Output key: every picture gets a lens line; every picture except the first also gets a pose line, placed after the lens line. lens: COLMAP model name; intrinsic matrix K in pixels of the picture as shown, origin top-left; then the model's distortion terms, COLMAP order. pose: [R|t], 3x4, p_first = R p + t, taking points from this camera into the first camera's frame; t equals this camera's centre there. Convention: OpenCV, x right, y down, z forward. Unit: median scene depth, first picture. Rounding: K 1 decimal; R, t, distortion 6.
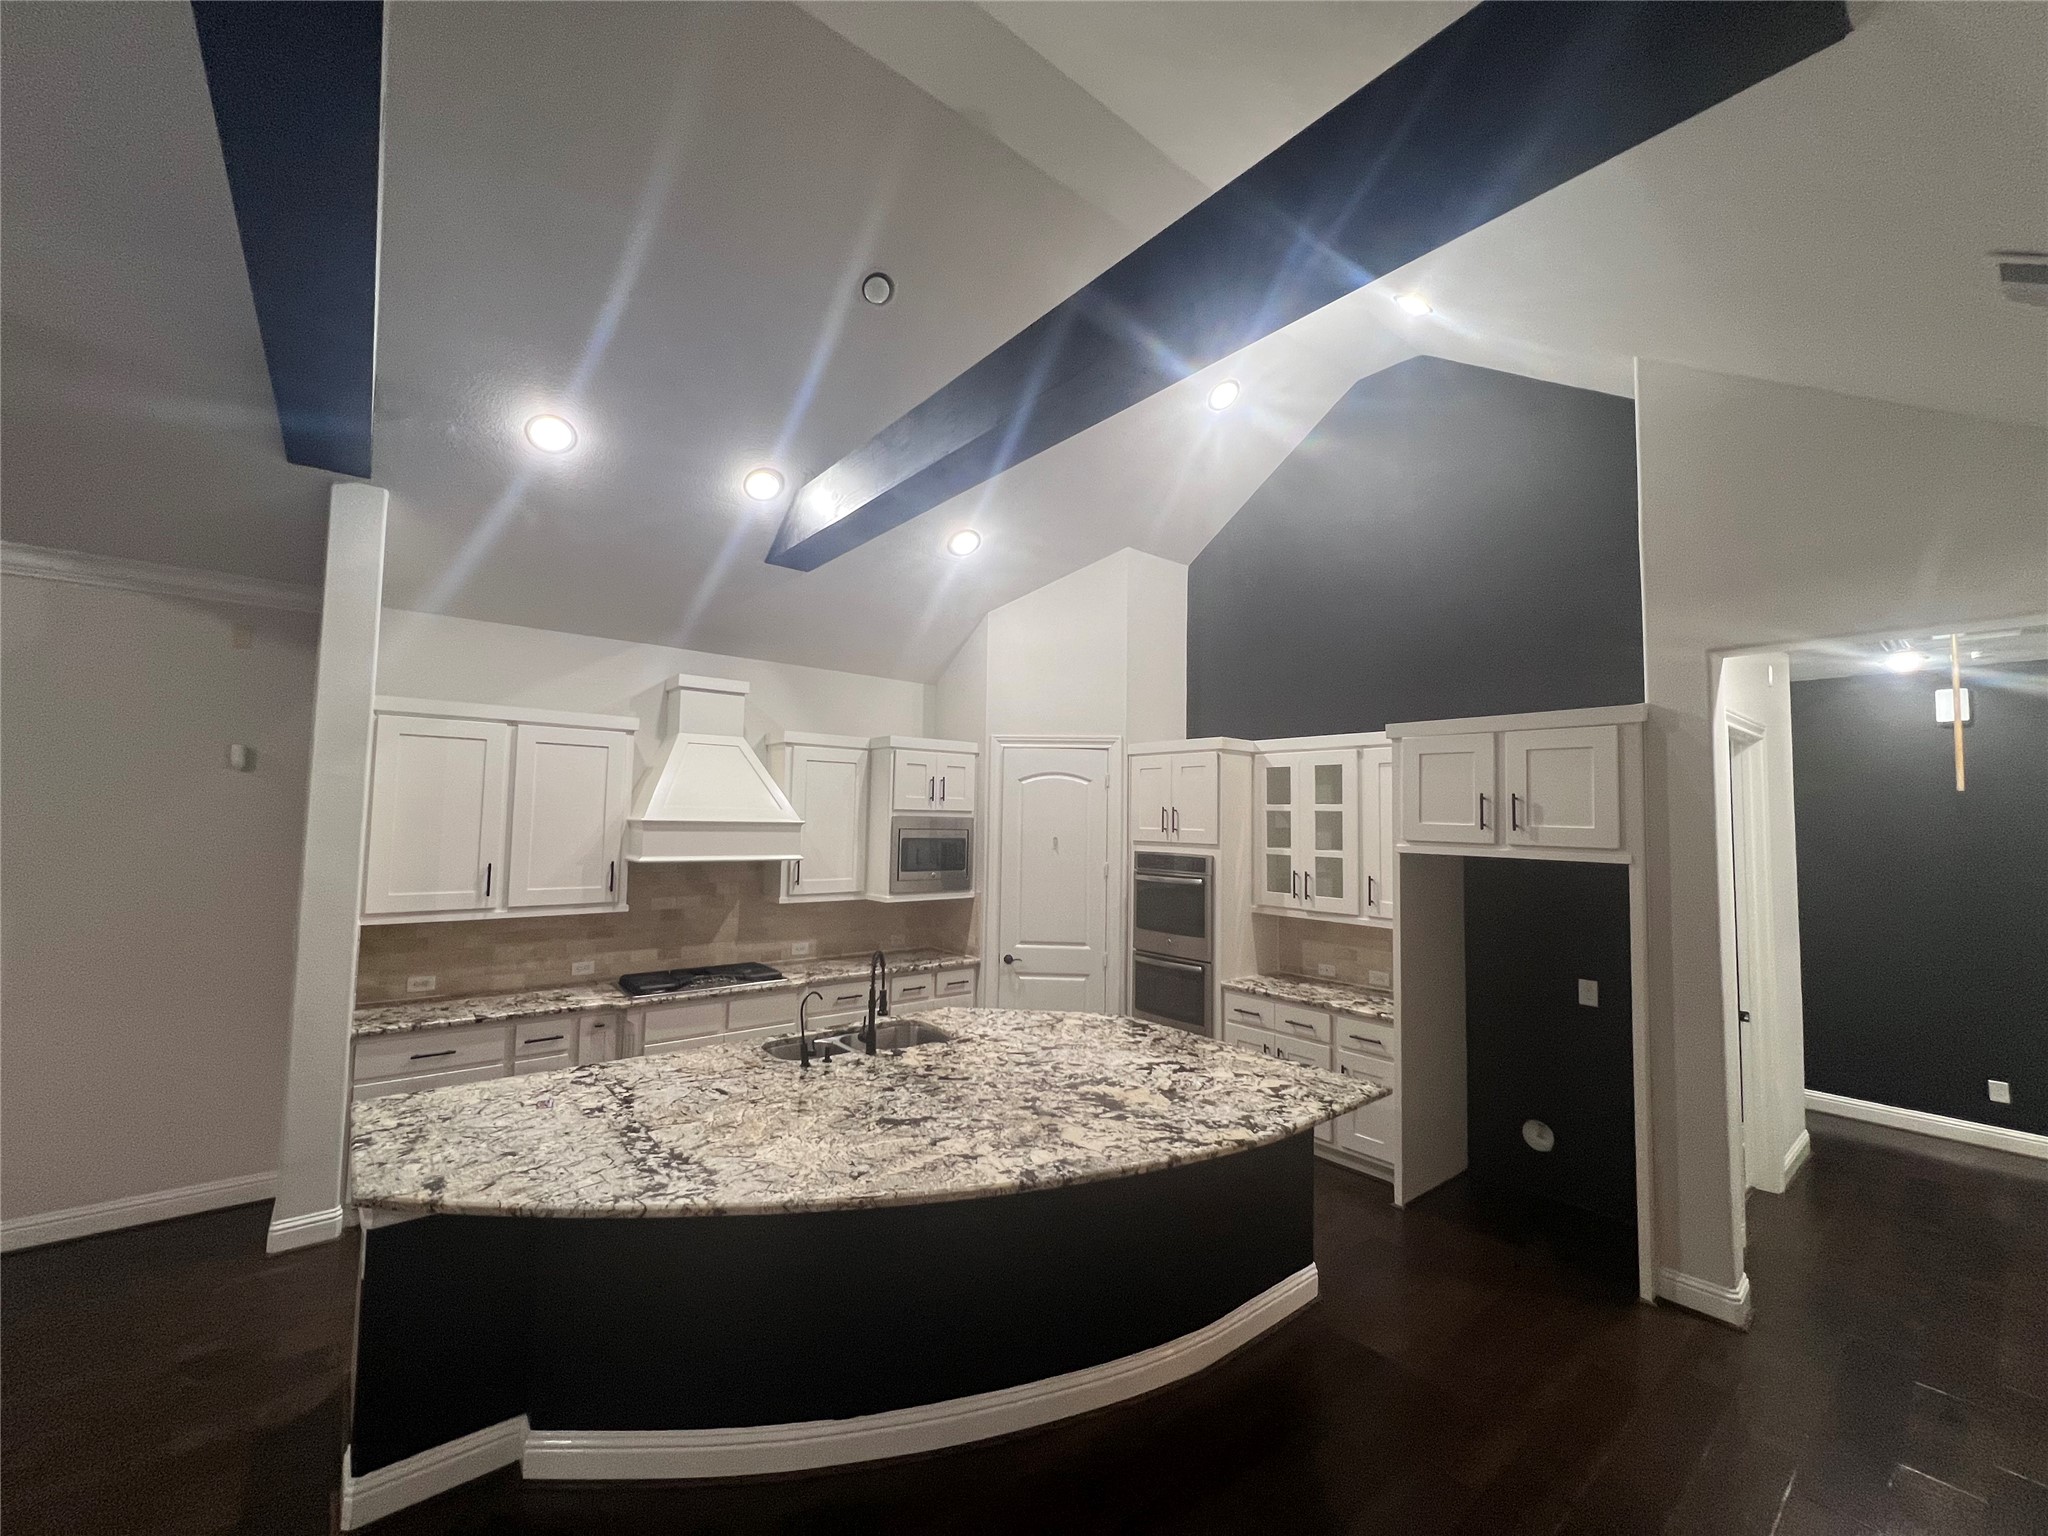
lens RADIAL K [[823.2, 0, 1029.3], [0, 823.2, 769.7], [0, 0, 1]] dist [-0.001283, -0.000093]
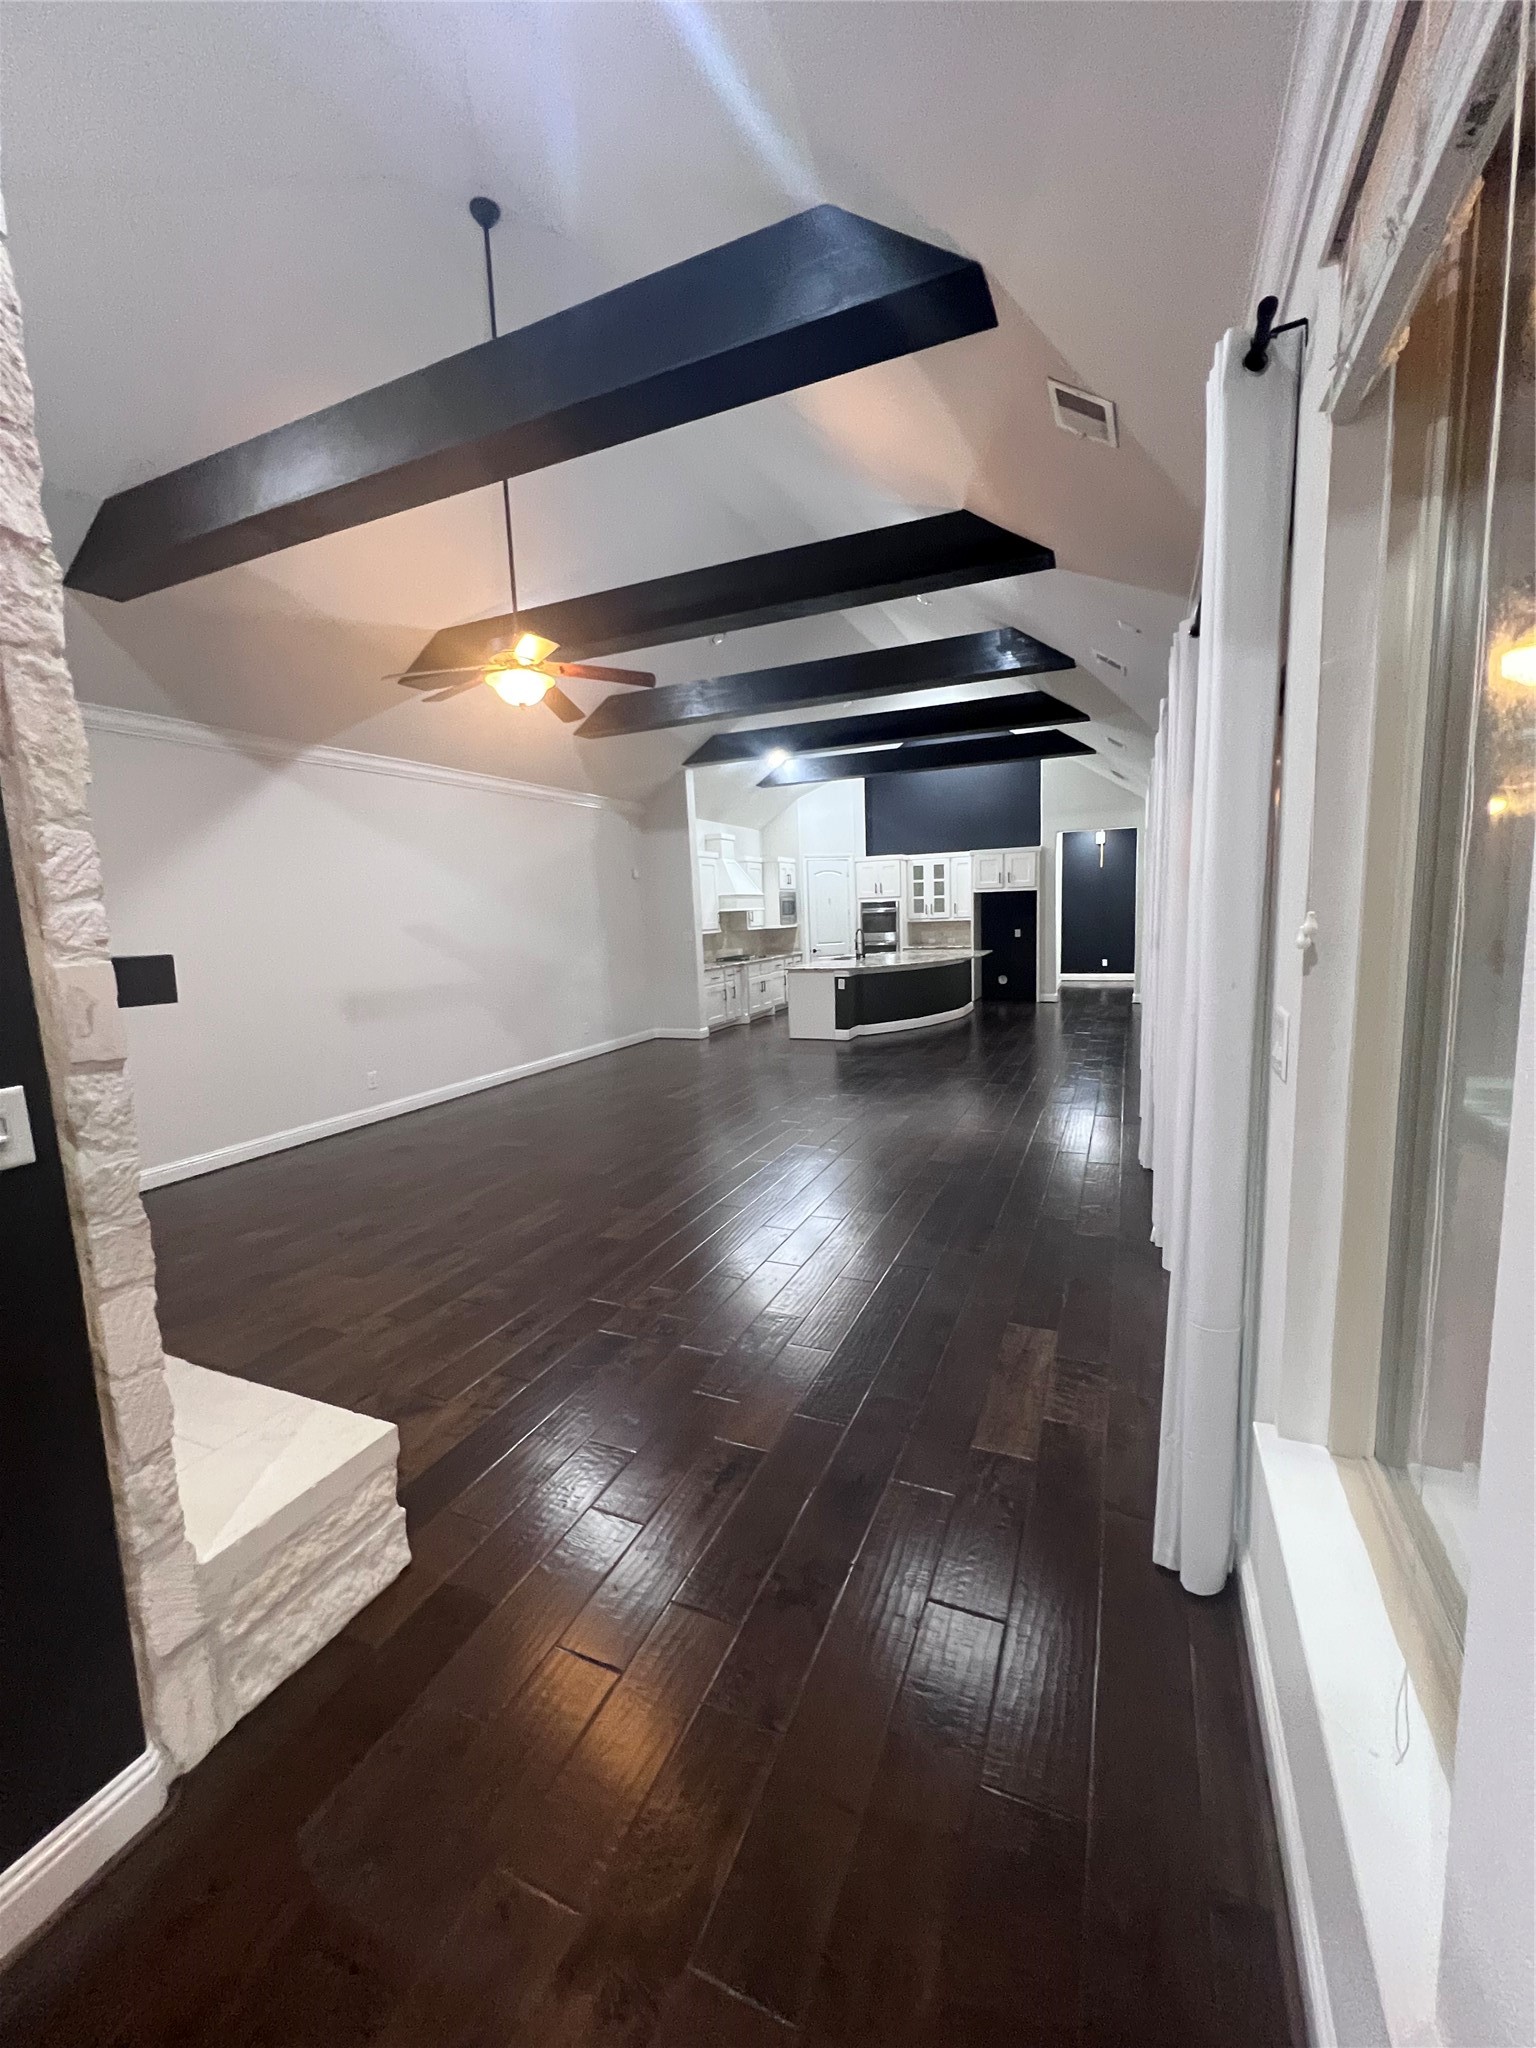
lens RADIAL K [[823.2, 0, 765.0], [0, 823.2, 1022.9], [0, 0, 1]] dist [-0.001283, -0.000093]
pose [[0.889127, -0.112345, 0.443657, -1.392028], [0.027531, 0.980776, 0.193184, -0.032547], [-0.456831, -0.159551, 0.875128, -1.193721]]
